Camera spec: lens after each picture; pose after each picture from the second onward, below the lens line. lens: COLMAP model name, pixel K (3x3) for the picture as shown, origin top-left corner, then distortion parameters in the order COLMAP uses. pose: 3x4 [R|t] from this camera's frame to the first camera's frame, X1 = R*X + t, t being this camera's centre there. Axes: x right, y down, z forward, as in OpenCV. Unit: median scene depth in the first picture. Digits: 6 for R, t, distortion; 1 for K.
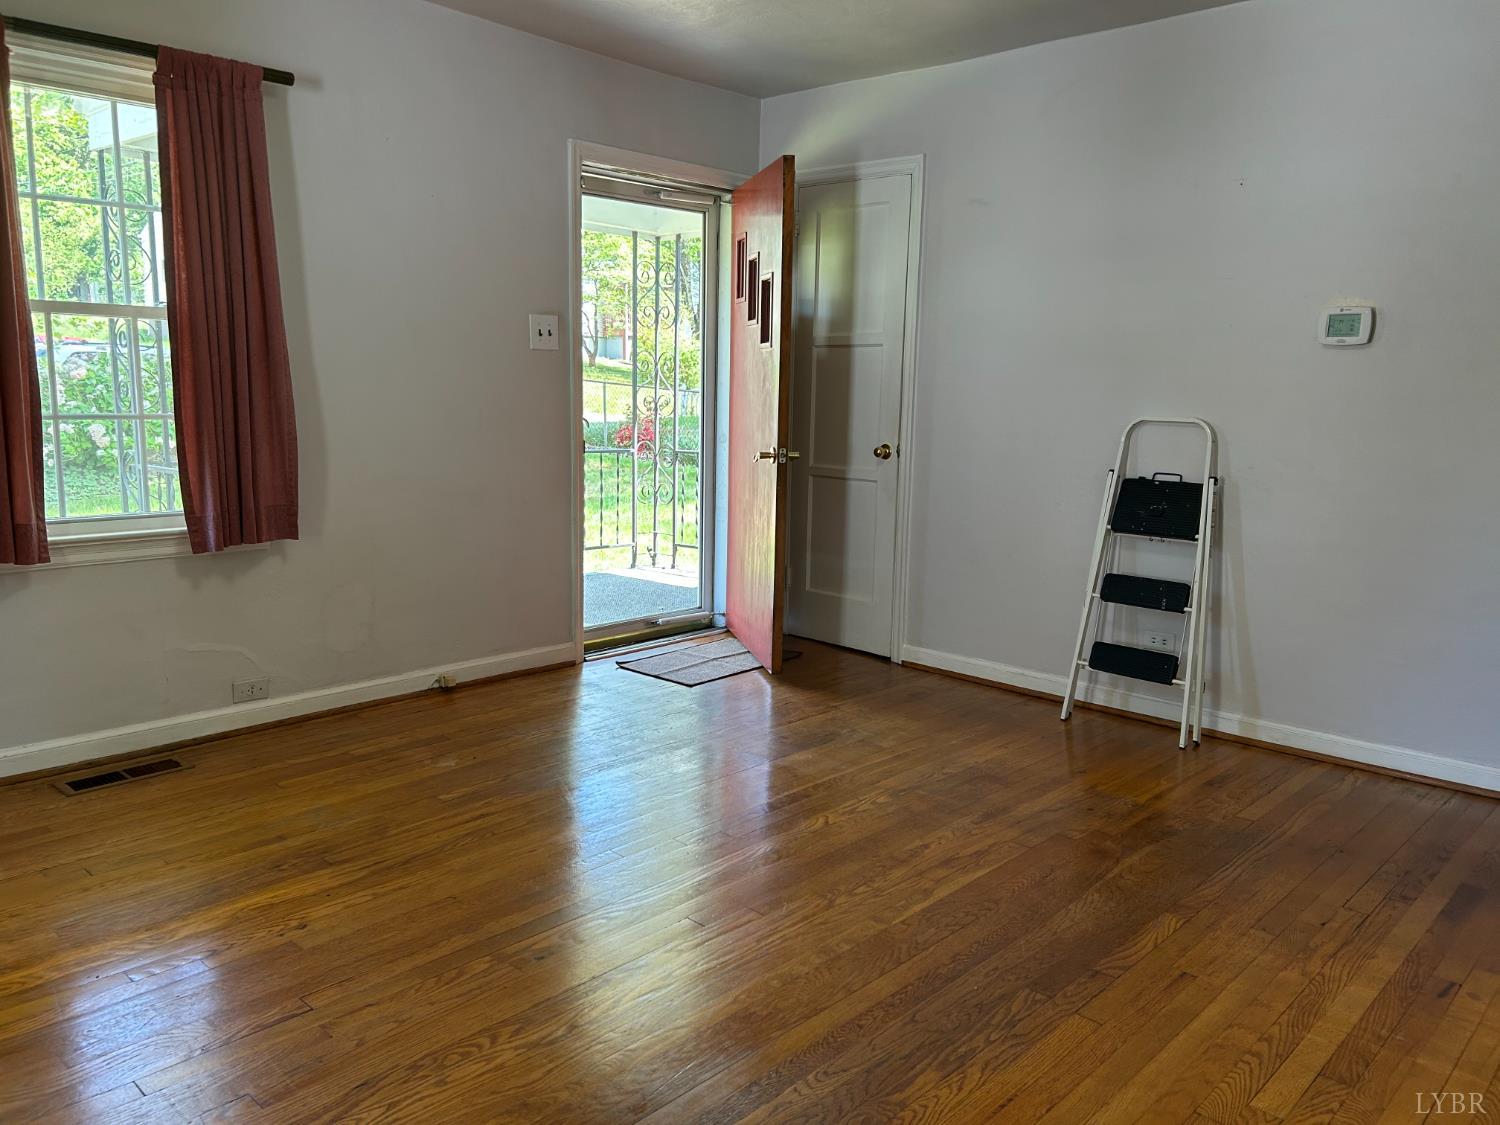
lens RADIAL K [[1140.0, 0, 749.3], [0, 1140.0, 552.7], [0, 0, 1]] dist [0.067078, -0.068512]
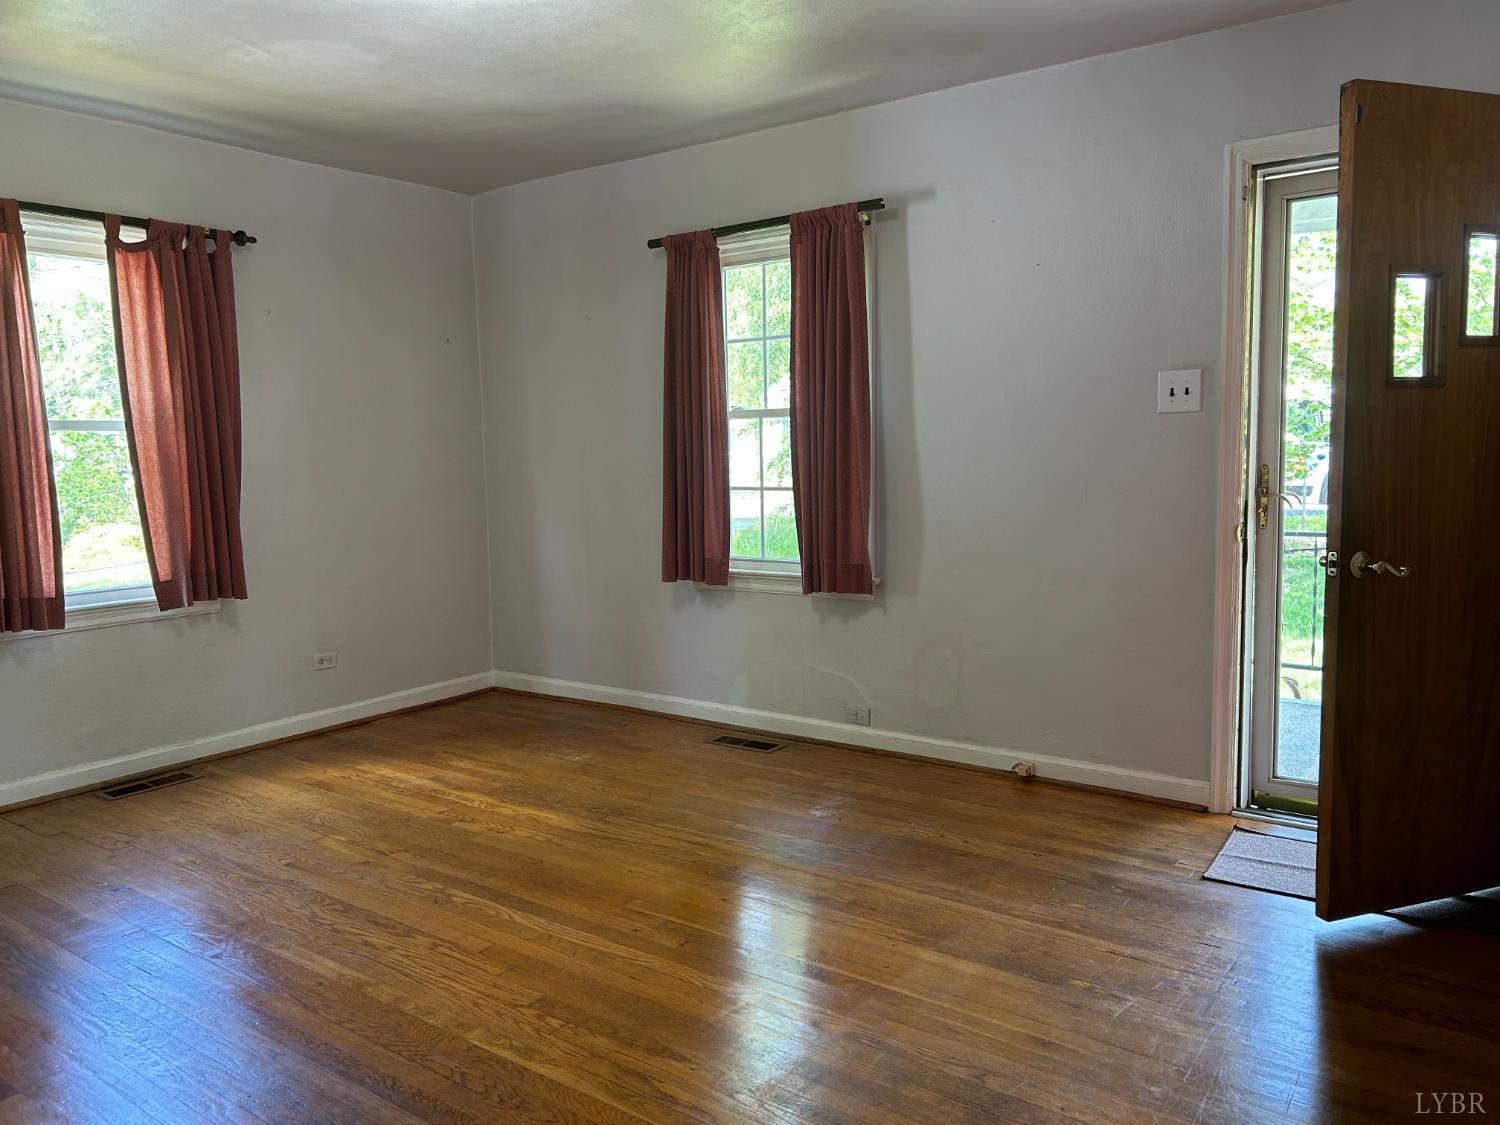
lens RADIAL K [[1140.0, 0, 749.3], [0, 1140.0, 552.7], [0, 0, 1]] dist [0.067078, -0.068512]
pose [[0.108706, 0.076302, -0.991141, 0.761280], [-0.122044, 0.990532, 0.062869, -0.115901], [0.986554, 0.114128, 0.116989, 0.769975]]
